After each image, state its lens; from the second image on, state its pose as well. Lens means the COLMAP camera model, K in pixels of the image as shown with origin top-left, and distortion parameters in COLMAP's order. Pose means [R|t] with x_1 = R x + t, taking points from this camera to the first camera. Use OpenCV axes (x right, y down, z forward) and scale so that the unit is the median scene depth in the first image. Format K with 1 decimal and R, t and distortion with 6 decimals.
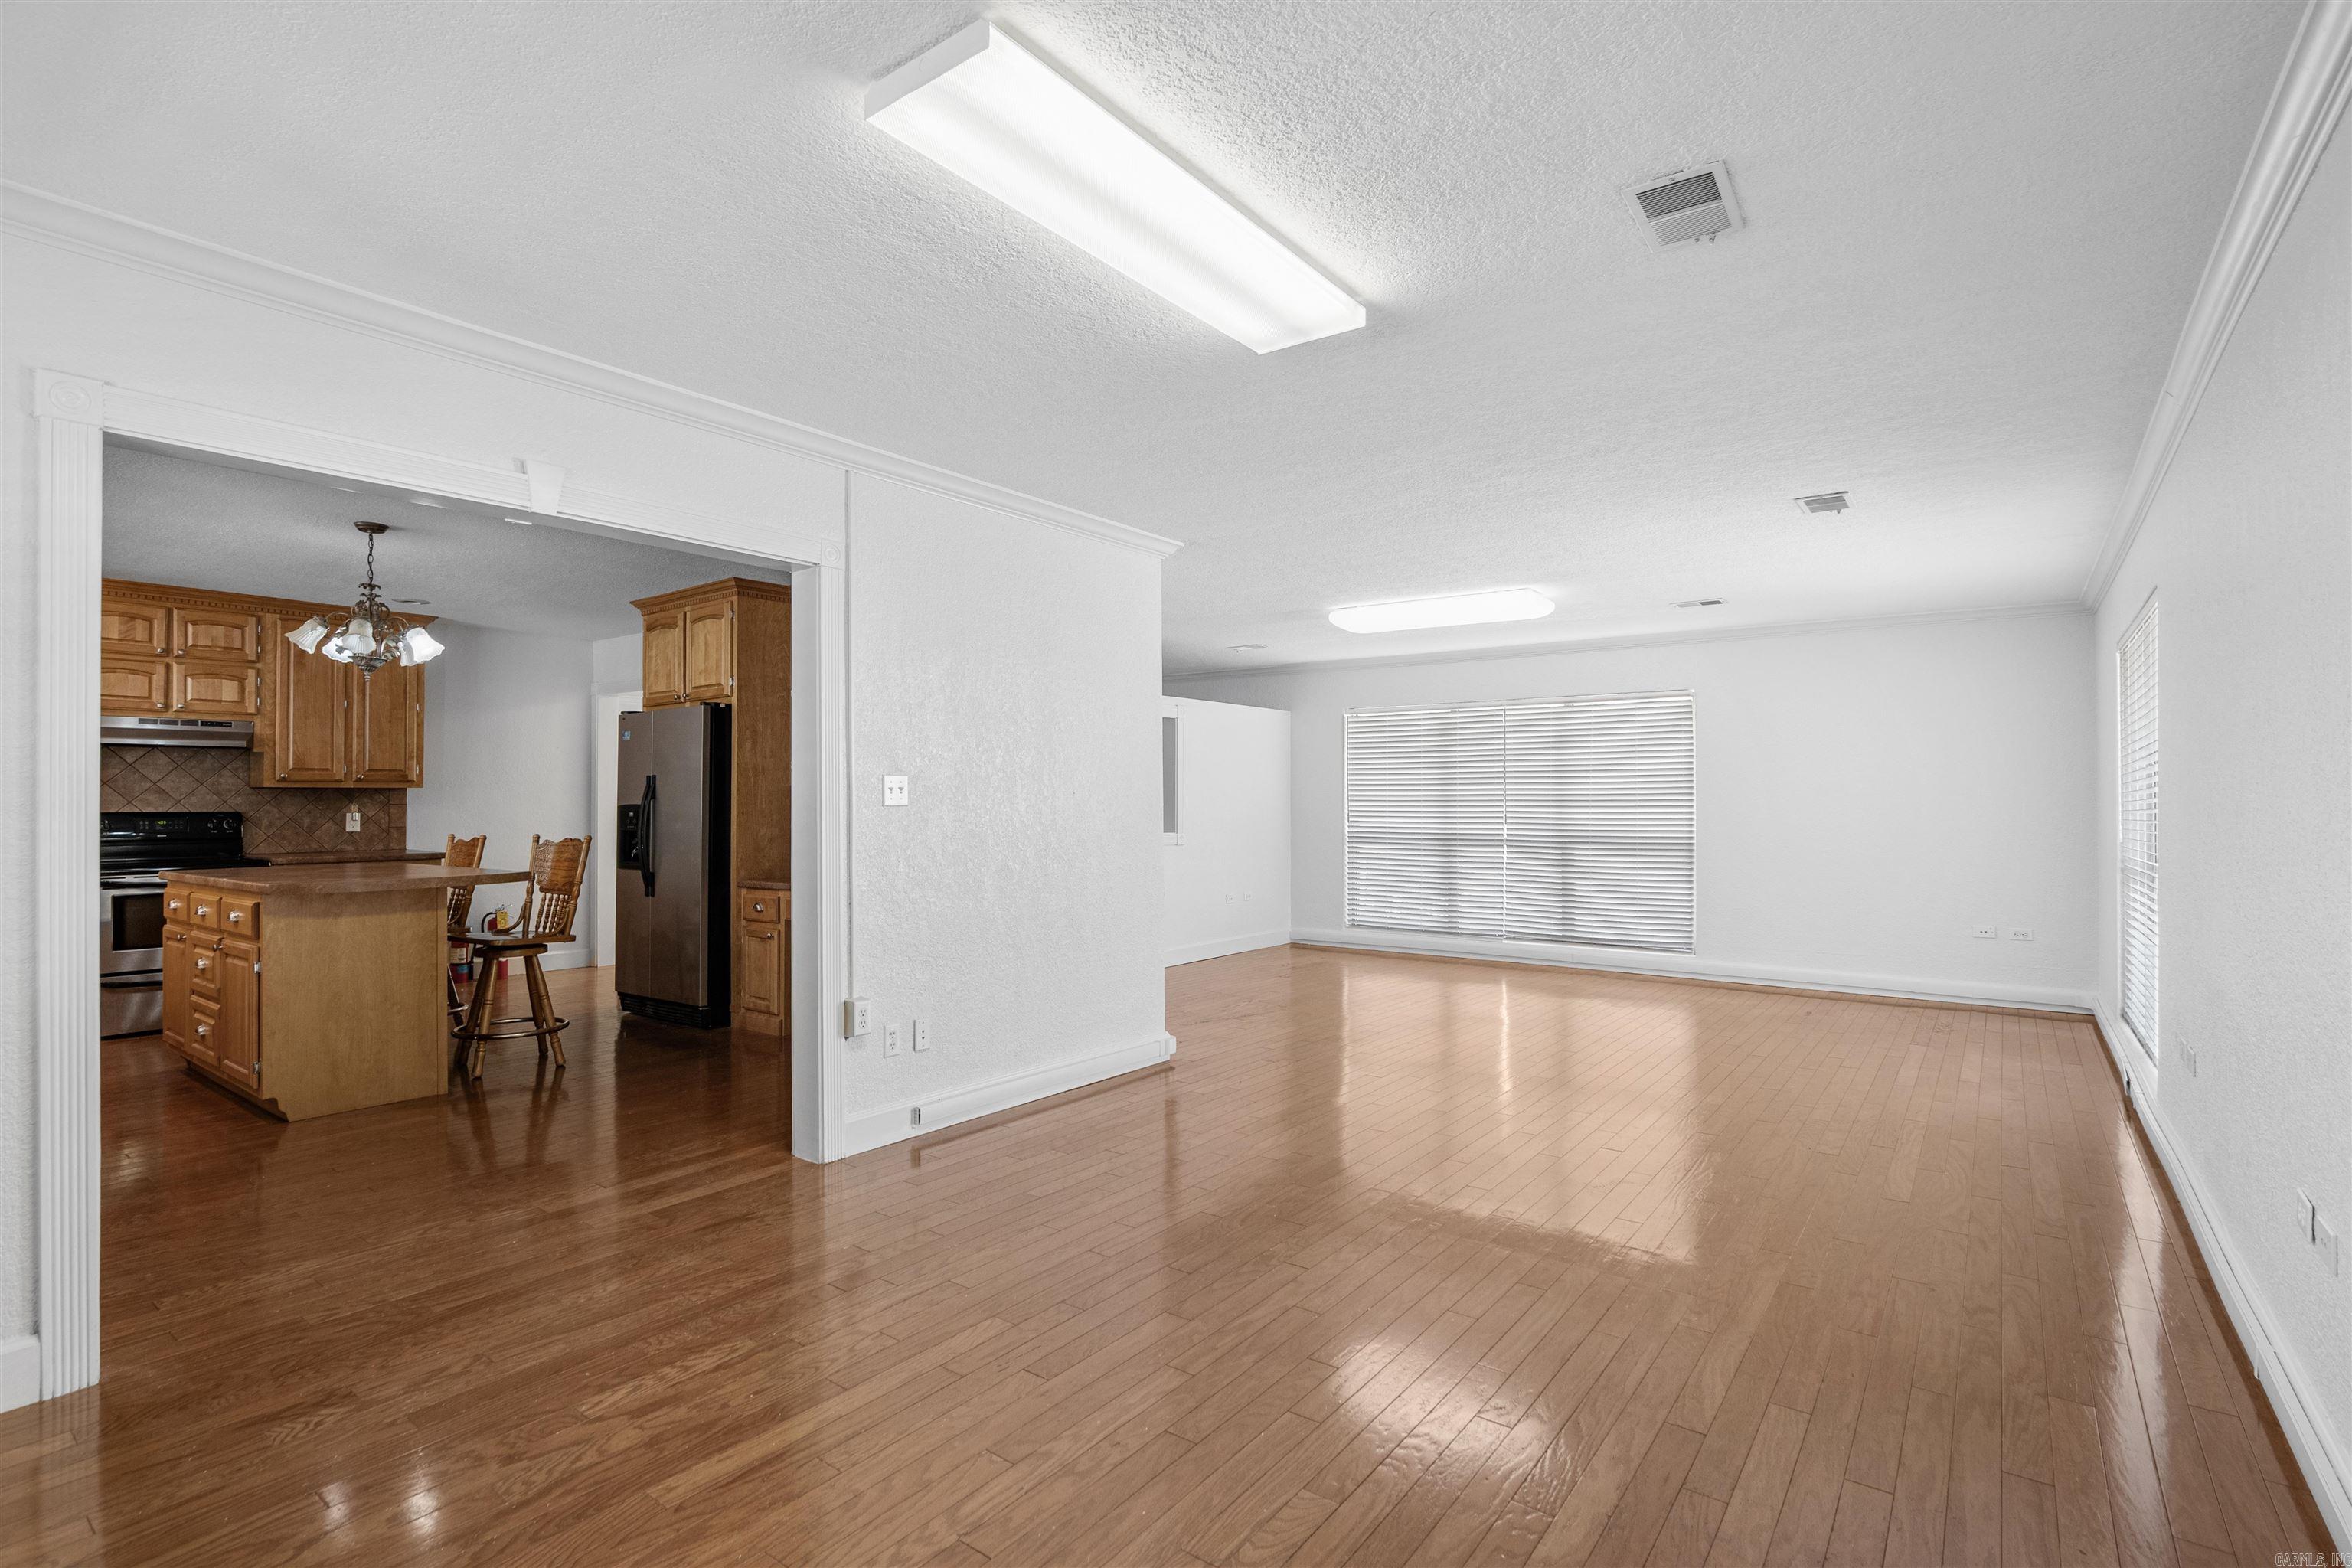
lens RADIAL K [[1107.7, 0, 1168.5], [0, 1107.7, 778.2], [0, 0, 1]] dist [-0.013880, 0.002266]
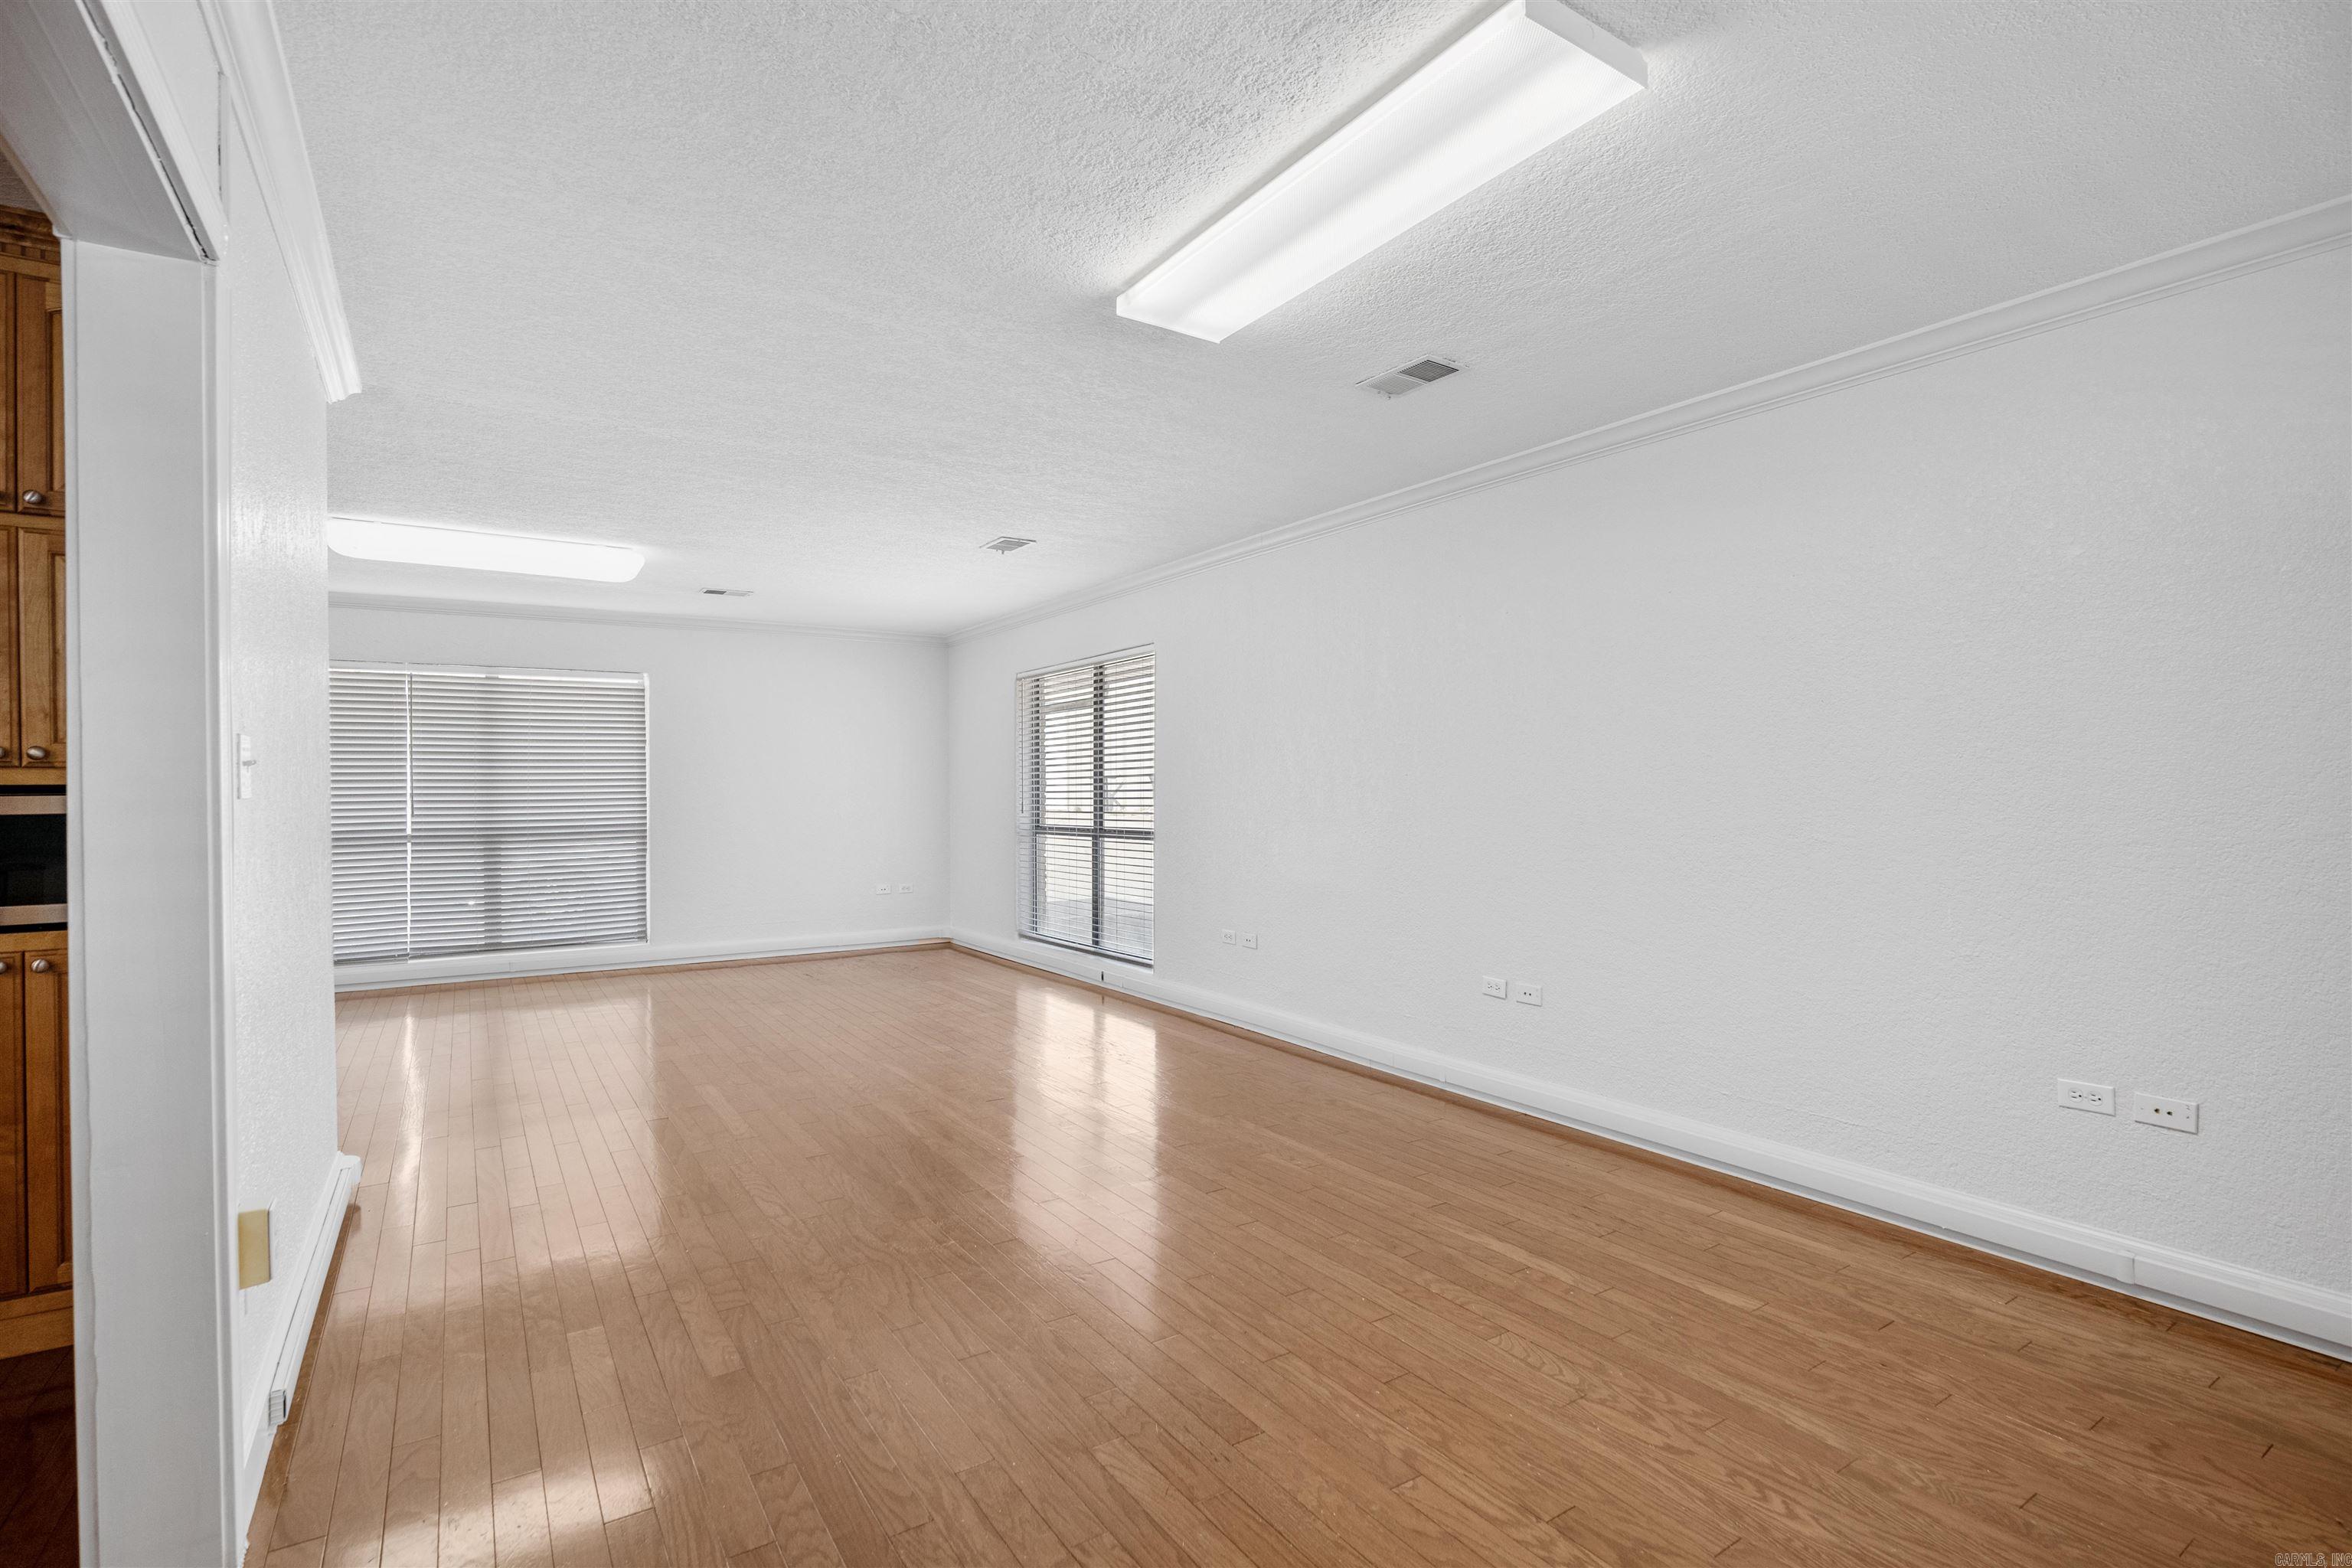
lens RADIAL K [[1107.7, 0, 1168.1], [0, 1107.7, 777.0], [0, 0, 1]] dist [-0.013880, 0.002266]
pose [[0.339873, 0.002442, 0.940468, -1.222479], [-0.014097, 0.999898, 0.002498, 0.014647], [-0.940366, -0.014107, 0.339872, 0.969723]]
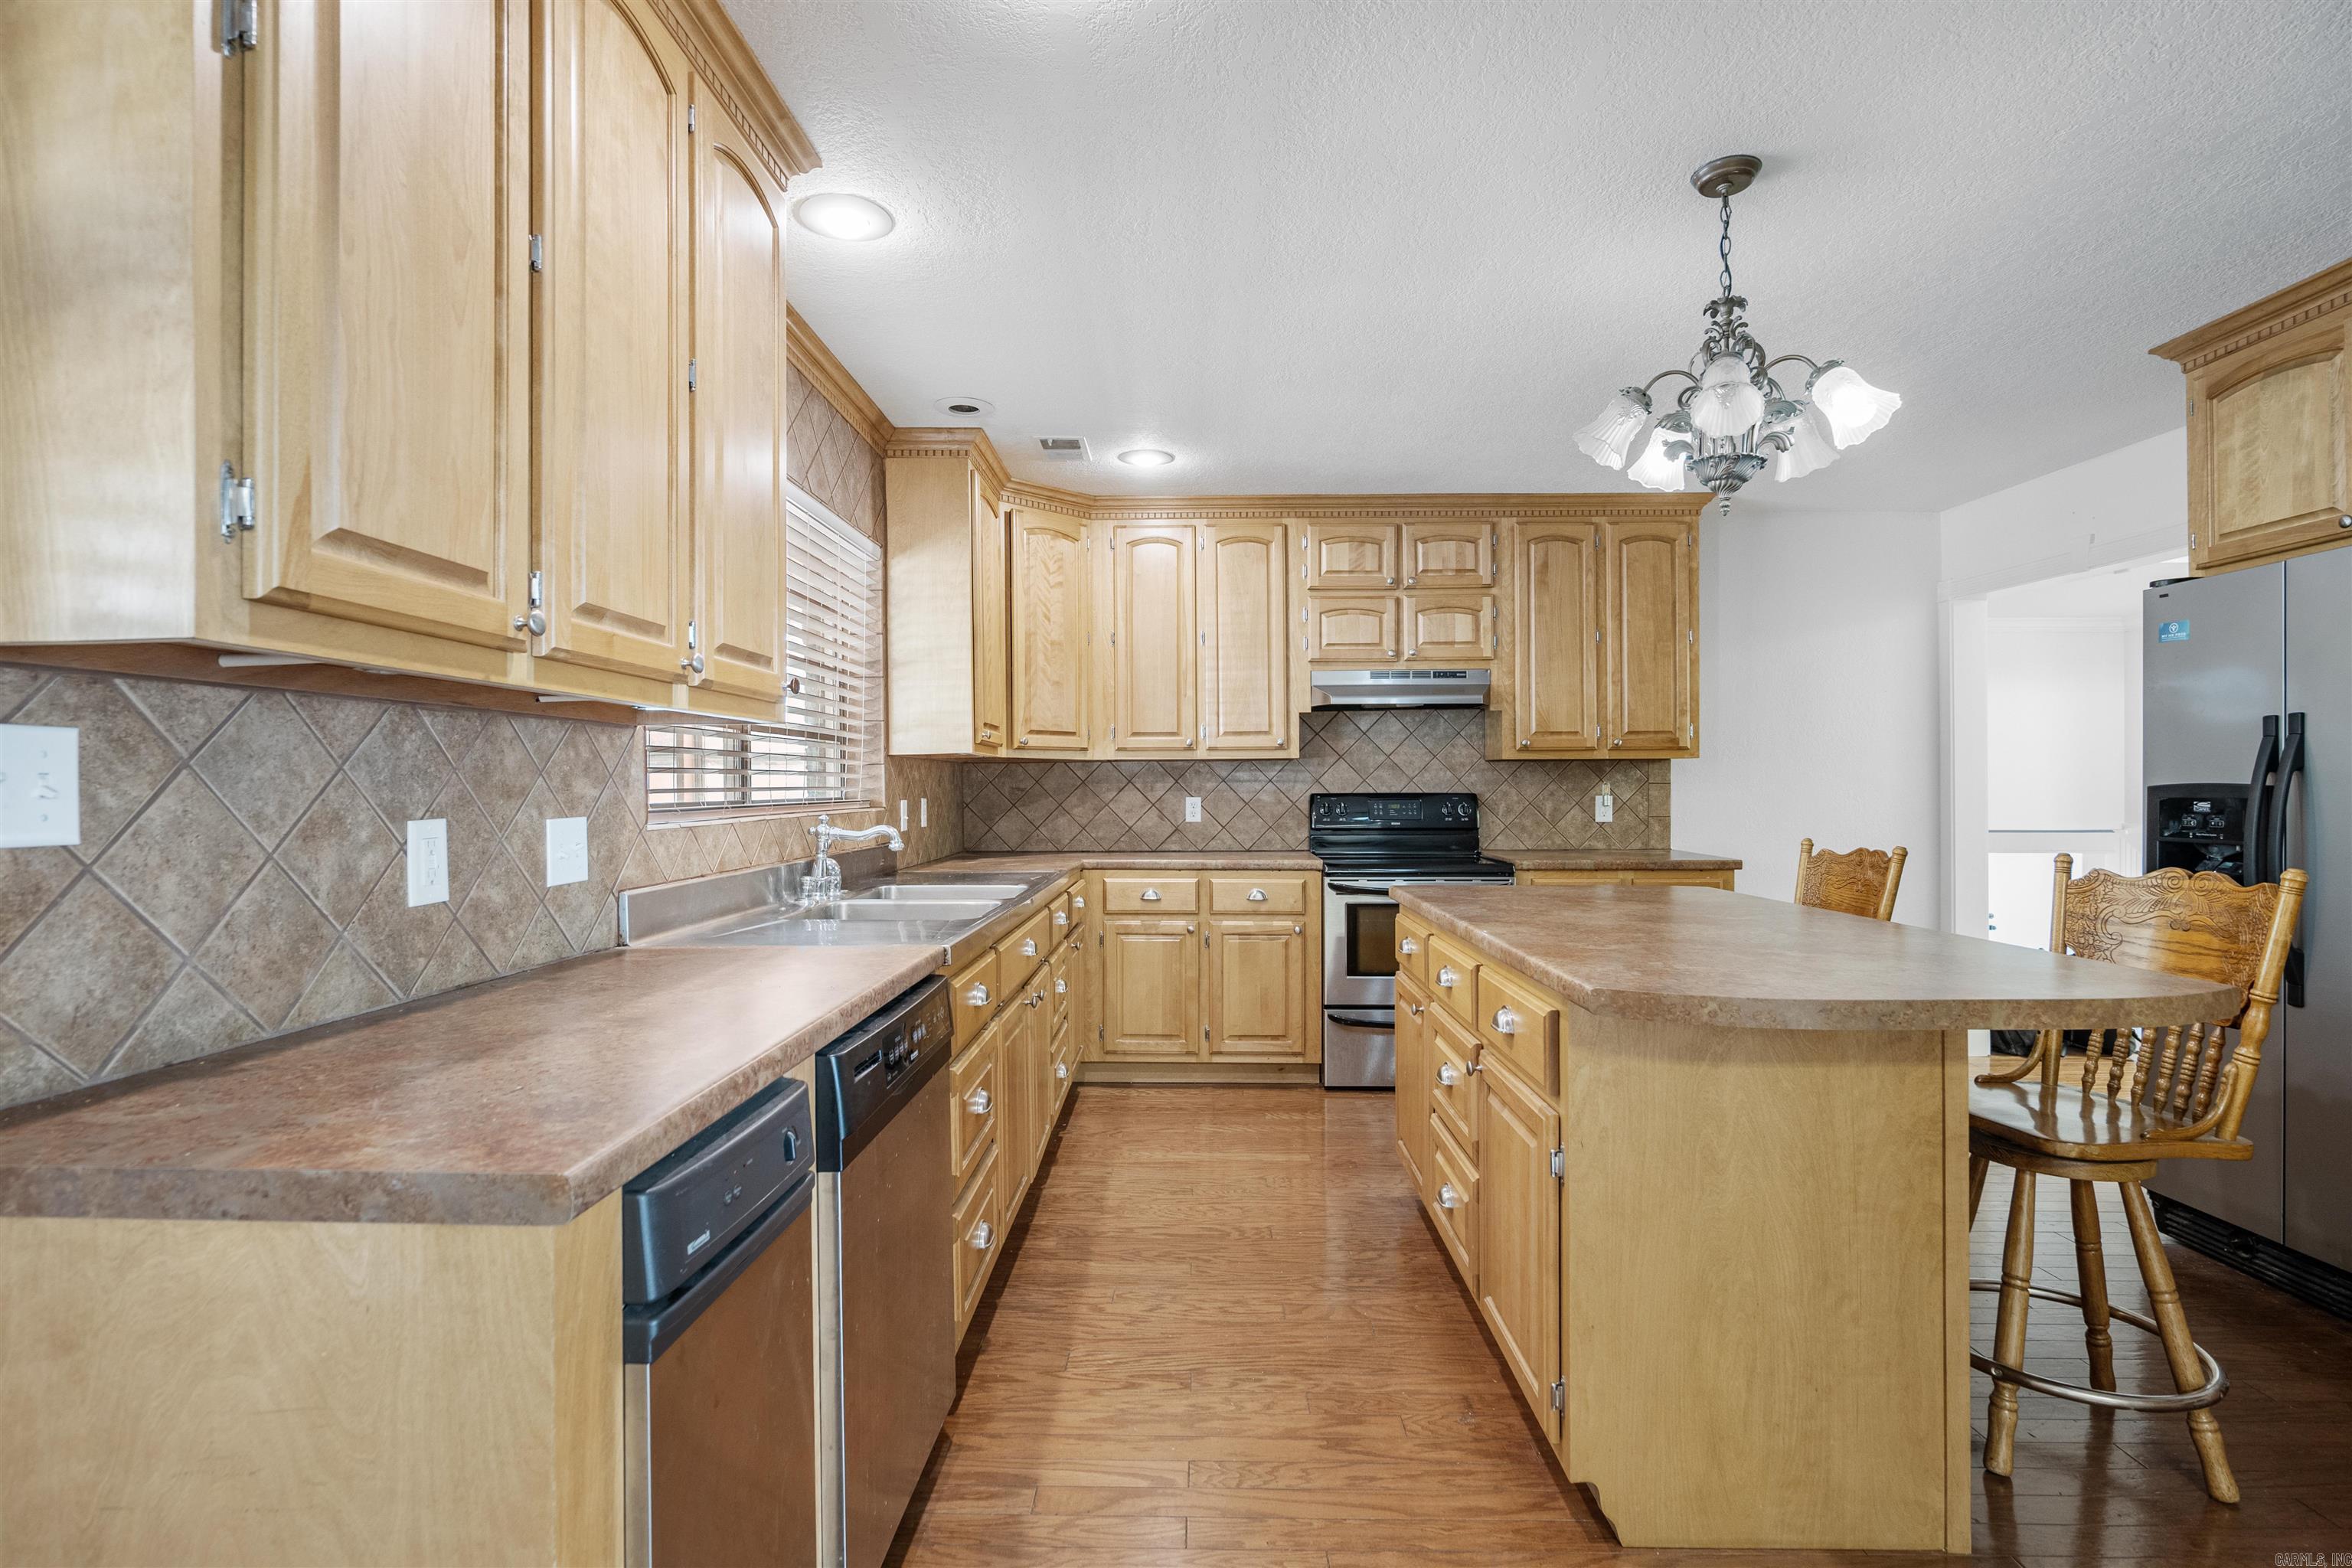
lens RADIAL K [[1107.7, 0, 1173.3], [0, 1107.7, 777.6], [0, 0, 1]] dist [-0.013880, 0.002266]
pose [[0.584375, -0.001746, -0.811482, -0.356557], [0.016440, 0.999818, 0.009687, 0.009587], [0.811317, -0.019001, 0.584297, 0.395363]]
